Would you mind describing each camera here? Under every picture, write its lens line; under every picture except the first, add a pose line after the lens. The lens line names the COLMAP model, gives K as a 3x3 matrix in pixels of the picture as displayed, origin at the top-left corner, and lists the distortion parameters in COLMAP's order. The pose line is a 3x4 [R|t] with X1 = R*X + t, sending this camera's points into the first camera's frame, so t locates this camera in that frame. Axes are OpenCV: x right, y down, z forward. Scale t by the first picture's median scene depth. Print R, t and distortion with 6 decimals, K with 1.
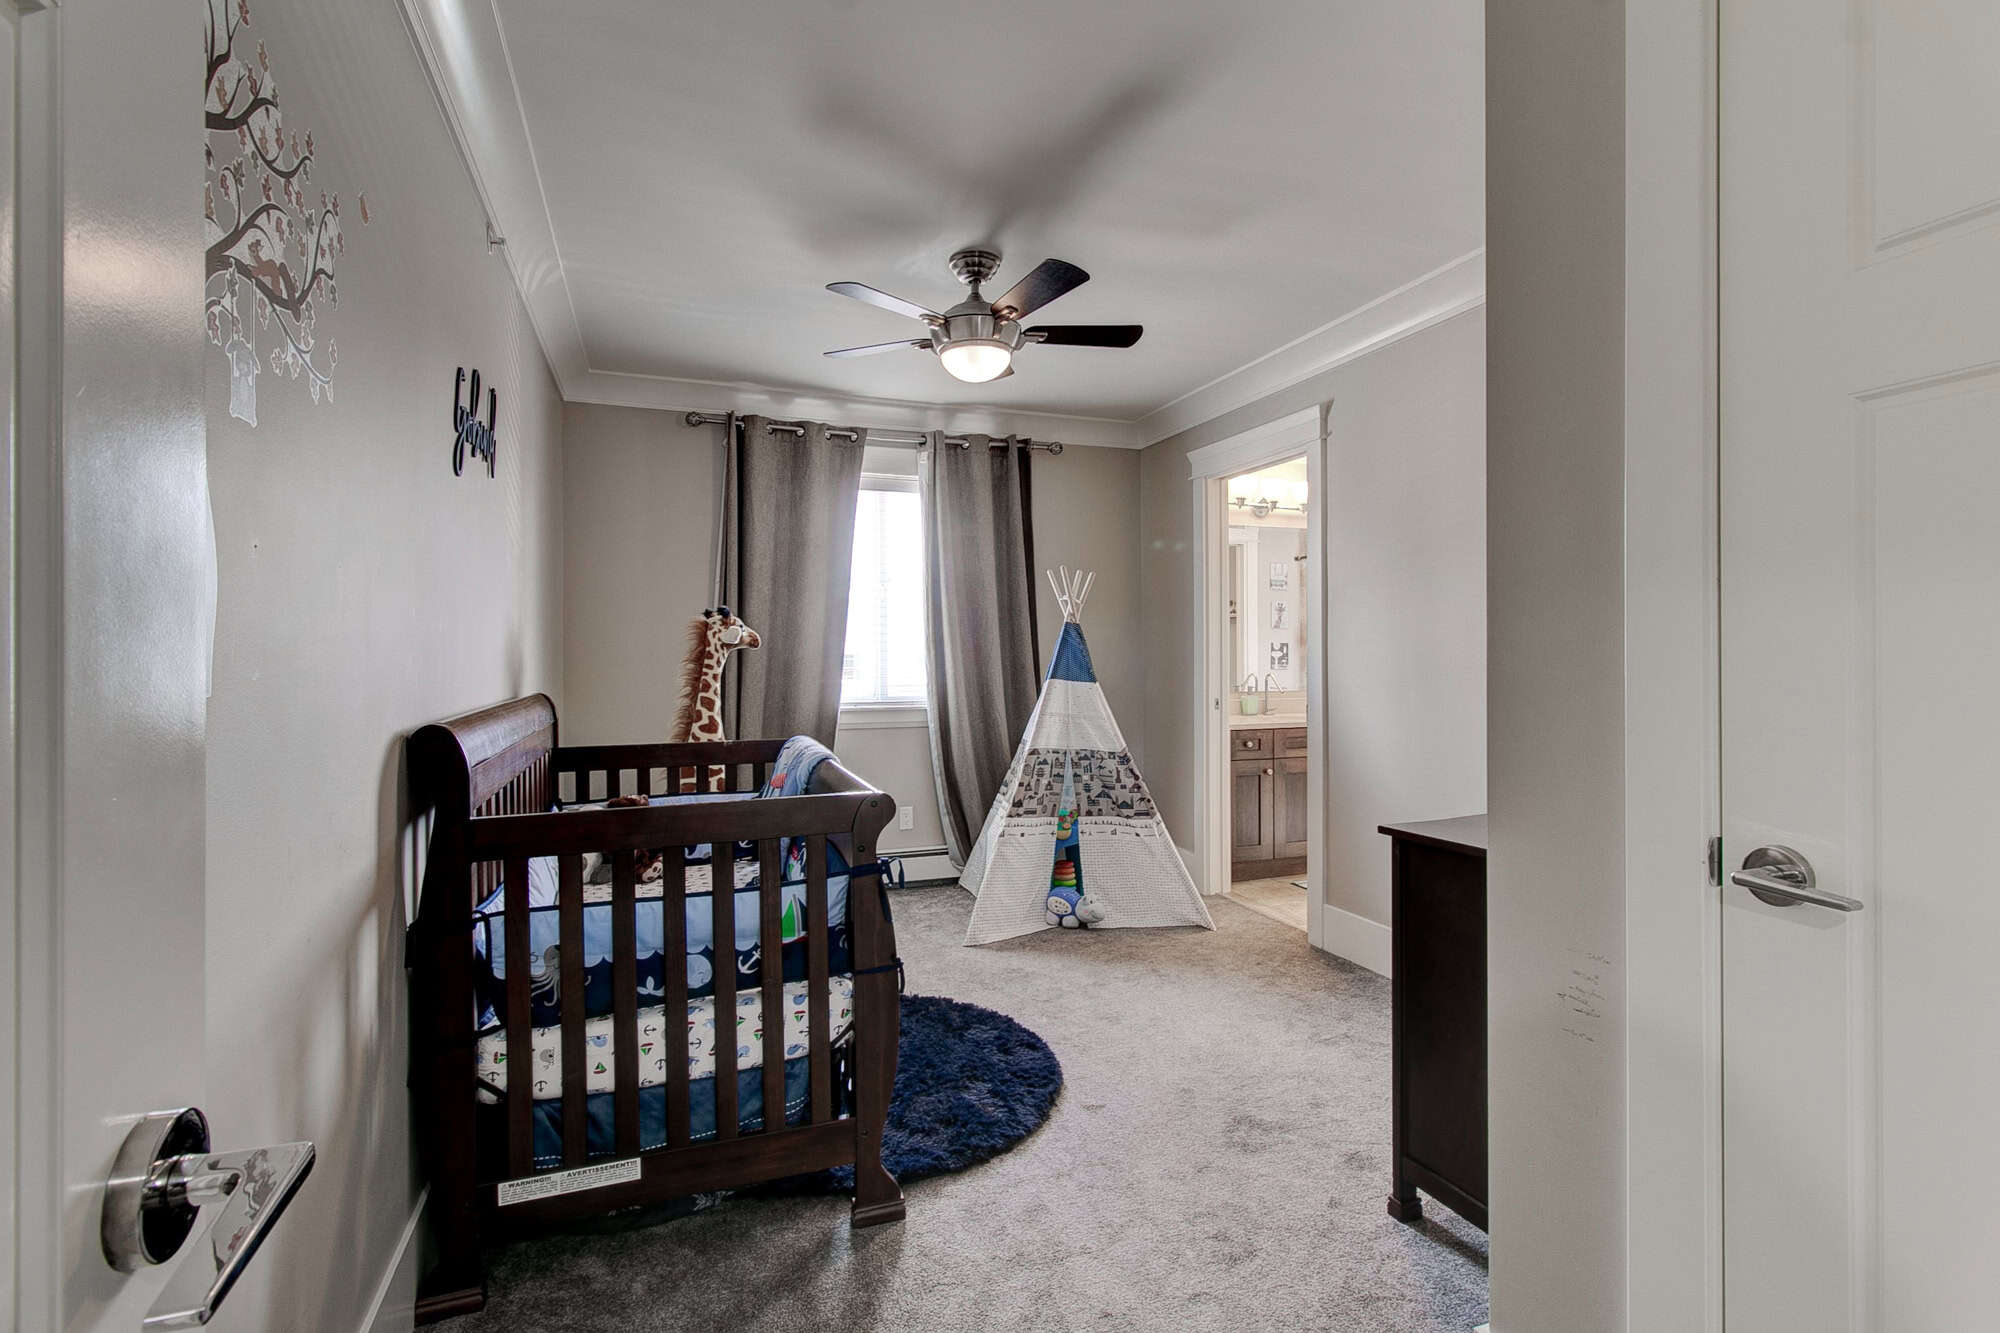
lens RADIAL K [[922.5, 0, 1004.5], [0, 922.5, 662.9], [0, 0, 1]] dist [-0.000177, 0.002908]
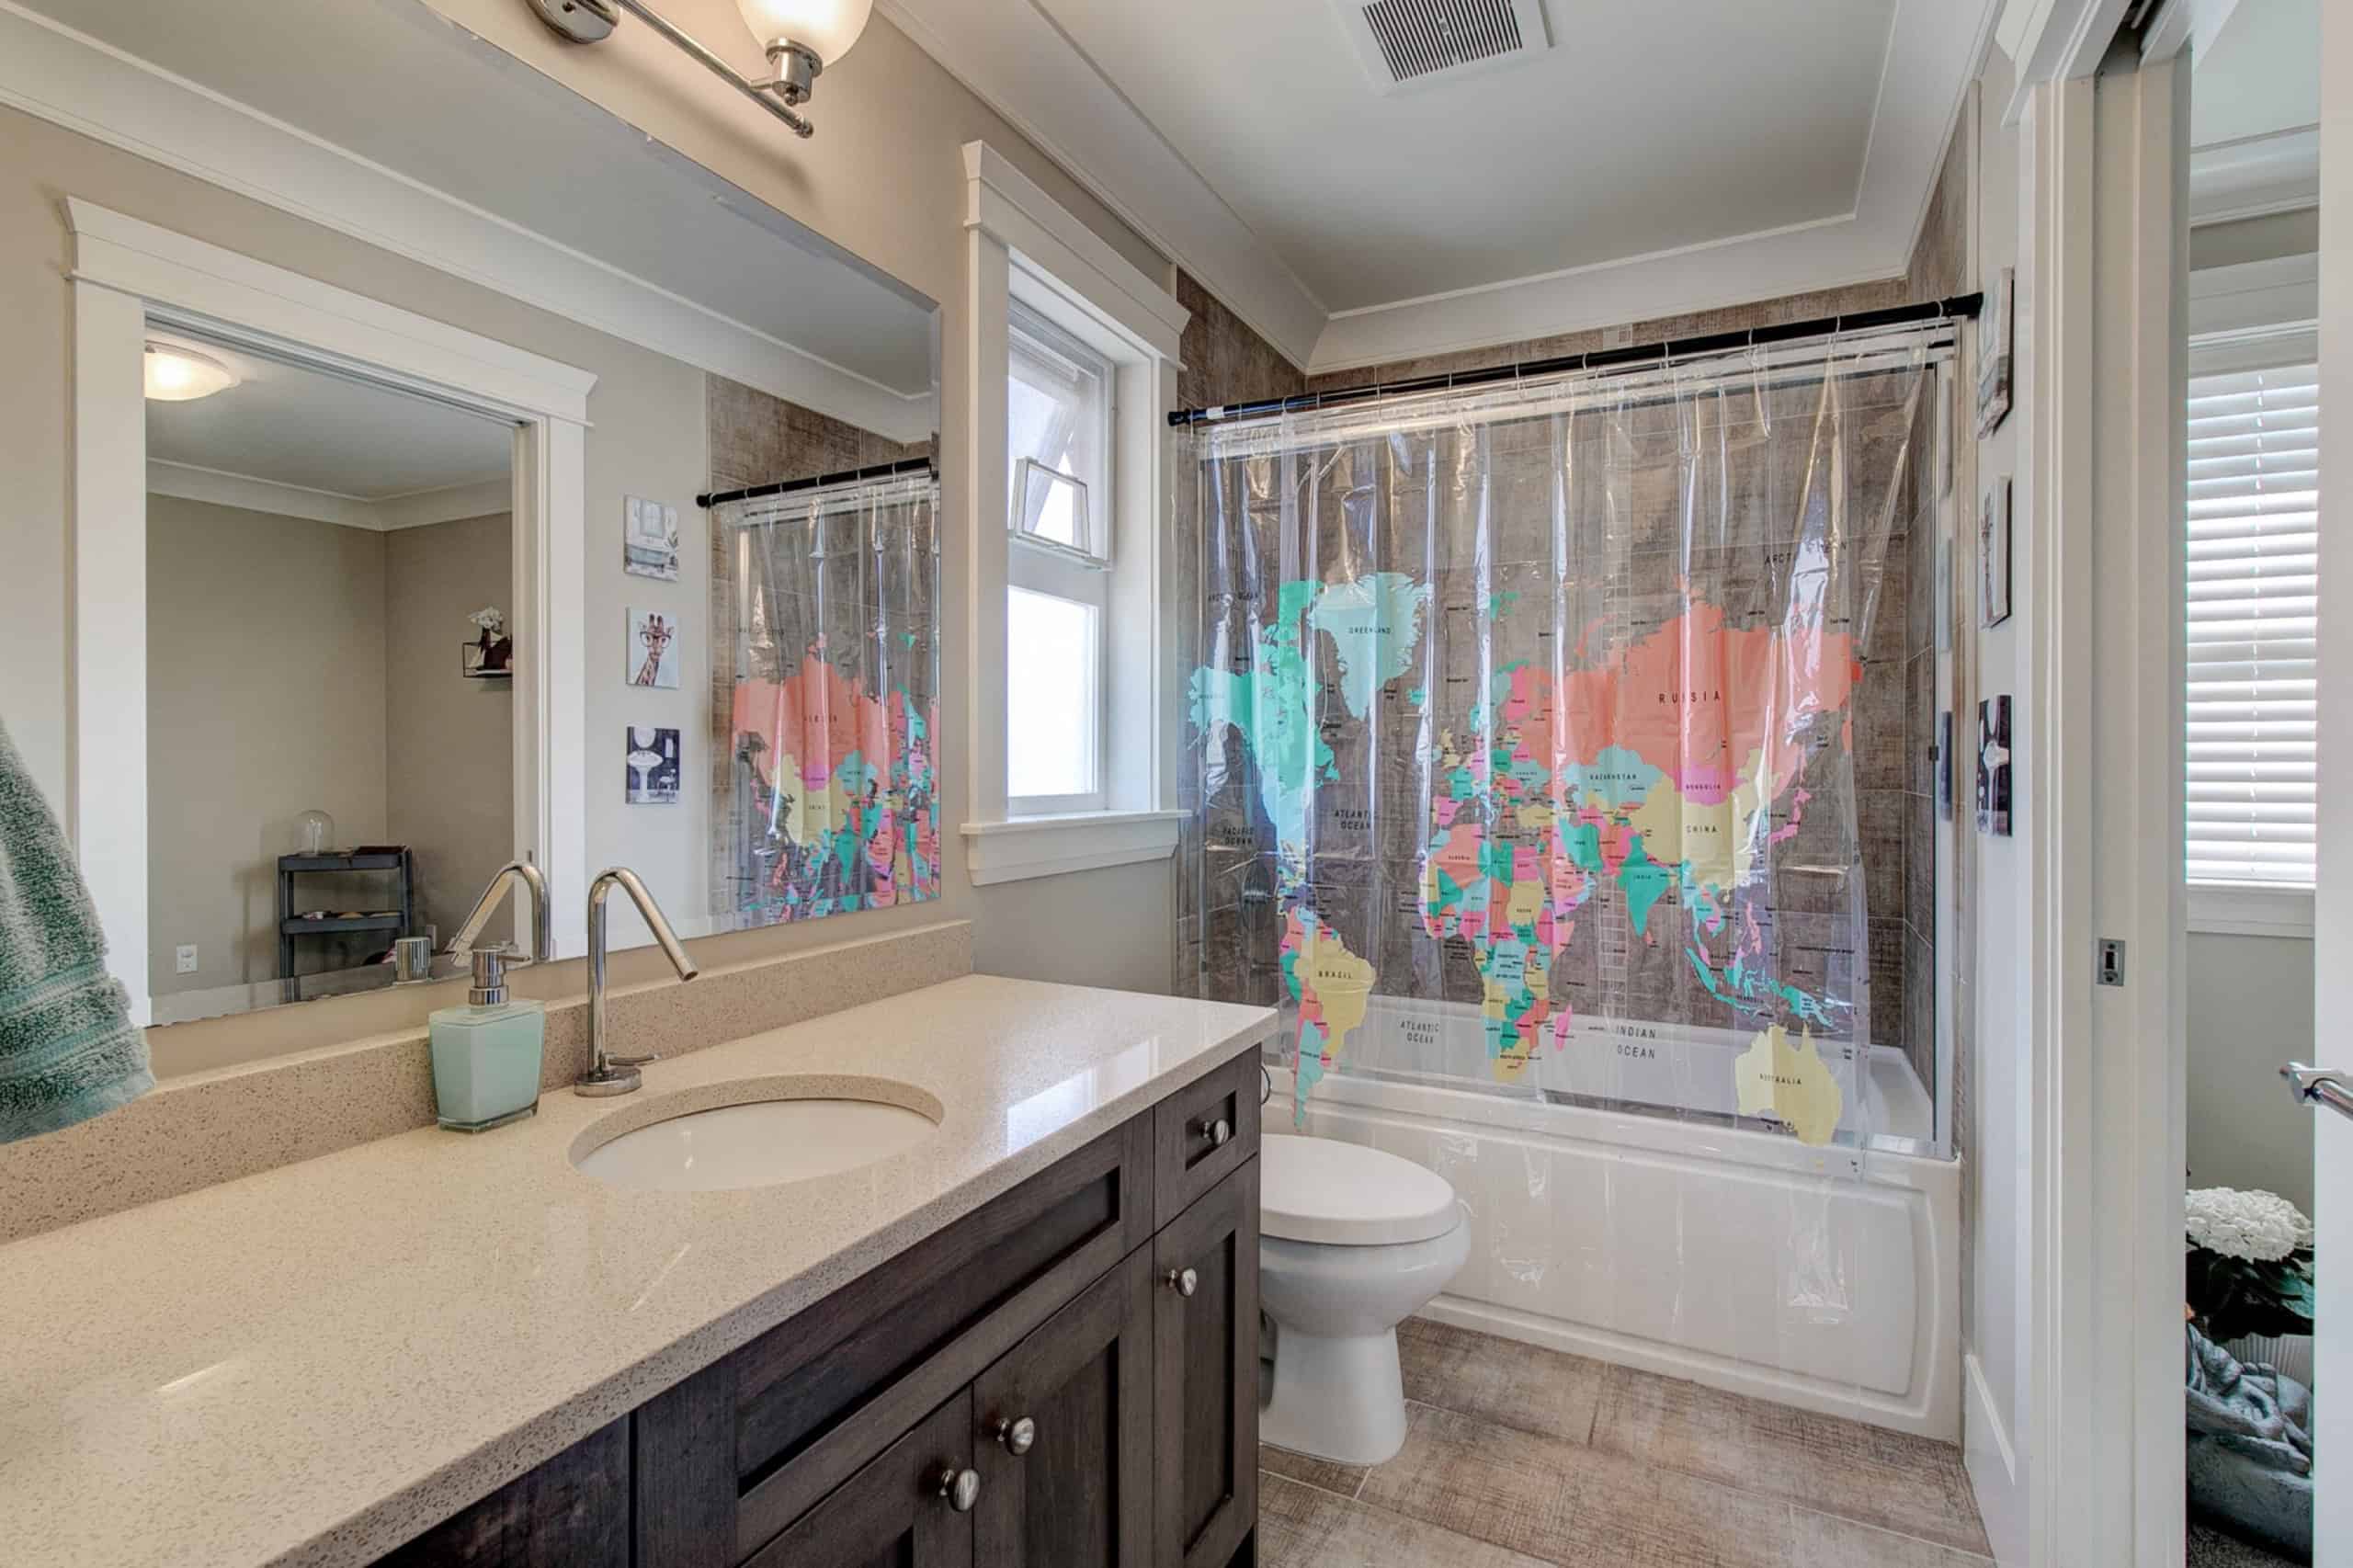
lens RADIAL K [[1085.3, 0, 1180.5], [0, 1085.3, 775.4], [0, 0, 1]] dist [-0.000177, 0.002908]
pose [[0.731317, -0.002146, 0.682035, 0.161934], [-0.000825, 0.999992, 0.004030, -0.005588], [-0.682038, -0.003510, 0.731309, 0.557249]]
